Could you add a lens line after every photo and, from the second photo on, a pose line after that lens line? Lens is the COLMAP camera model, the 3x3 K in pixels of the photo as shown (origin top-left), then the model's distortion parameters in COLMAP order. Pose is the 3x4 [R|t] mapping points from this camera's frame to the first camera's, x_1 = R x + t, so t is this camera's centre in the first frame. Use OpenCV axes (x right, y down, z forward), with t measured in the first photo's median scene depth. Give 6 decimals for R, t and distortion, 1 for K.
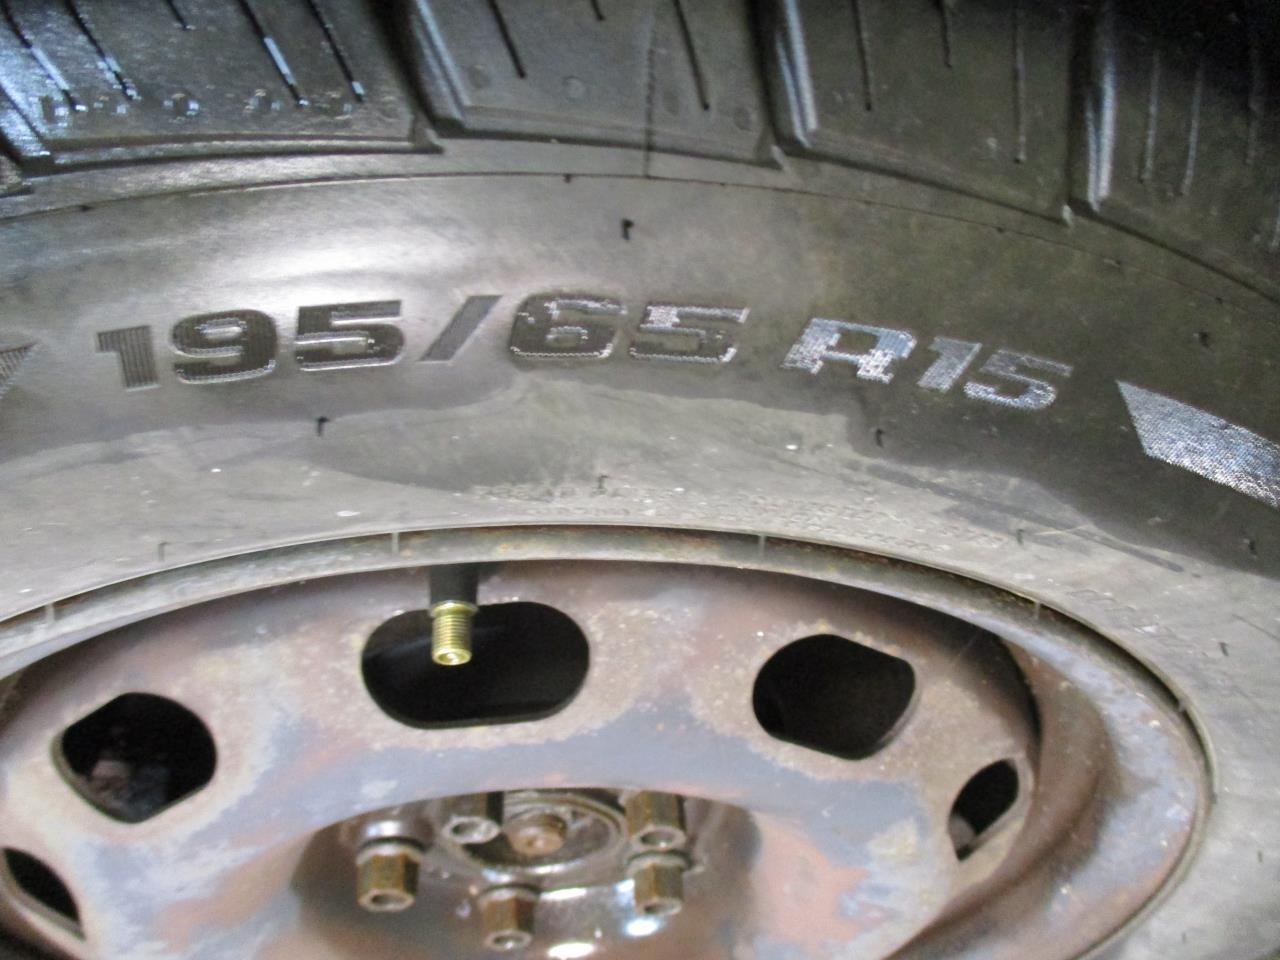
lens RADIAL K [[1000.1, 0, 640.0], [0, 1000.1, 480.0], [0, 0, 1]] dist [-0.022791, -0.000091]
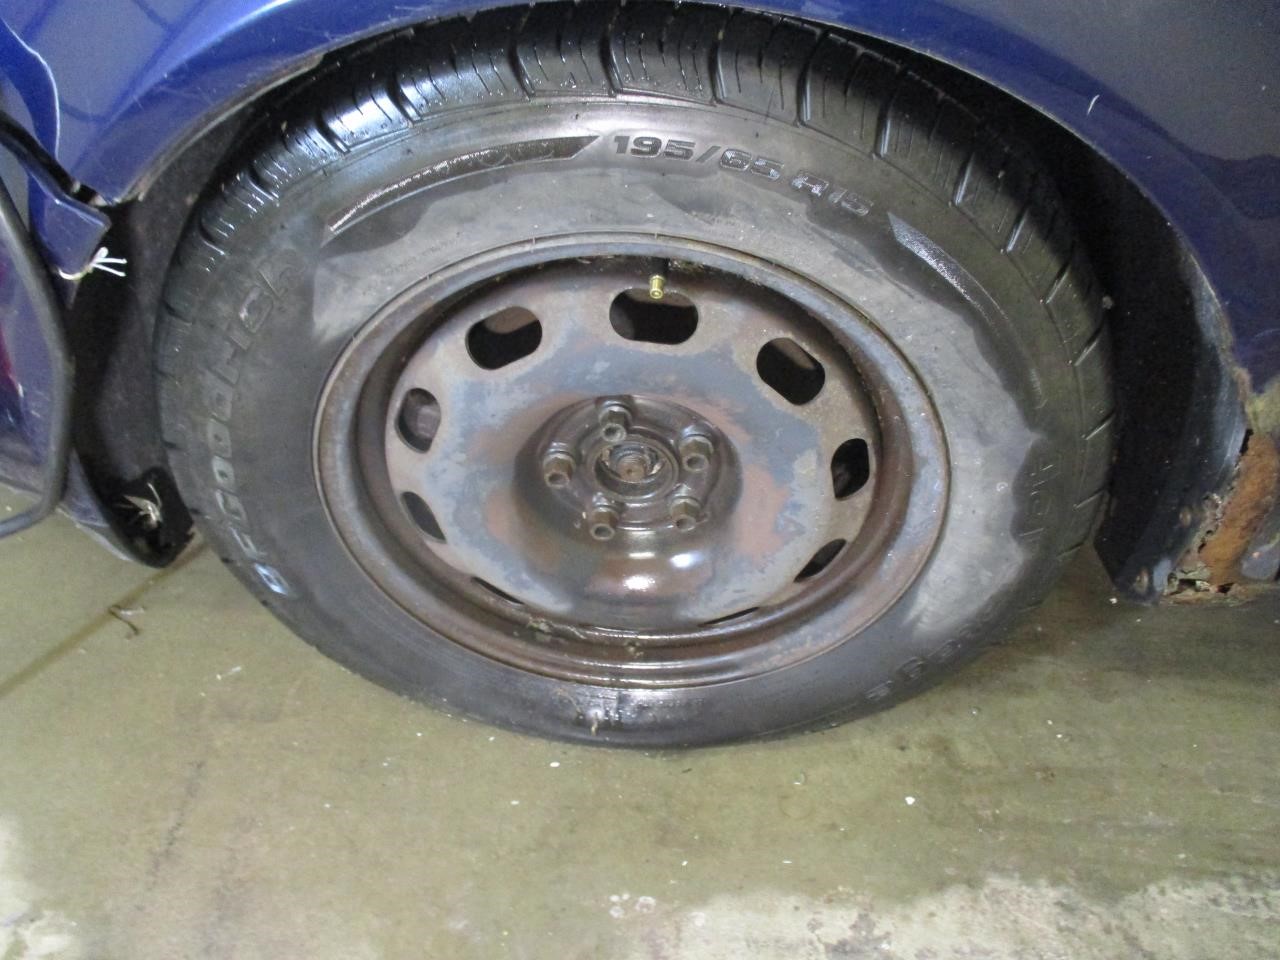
lens RADIAL K [[1041.7, 0, 640.0], [0, 1041.7, 480.0], [0, 0, 1]] dist [-0.009867, 0.003516]
pose [[0.983378, 0.181495, -0.005231, -0.146940], [-0.181235, 0.979405, -0.088996, 1.122261], [-0.011029, 0.088464, 0.996018, -2.168997]]
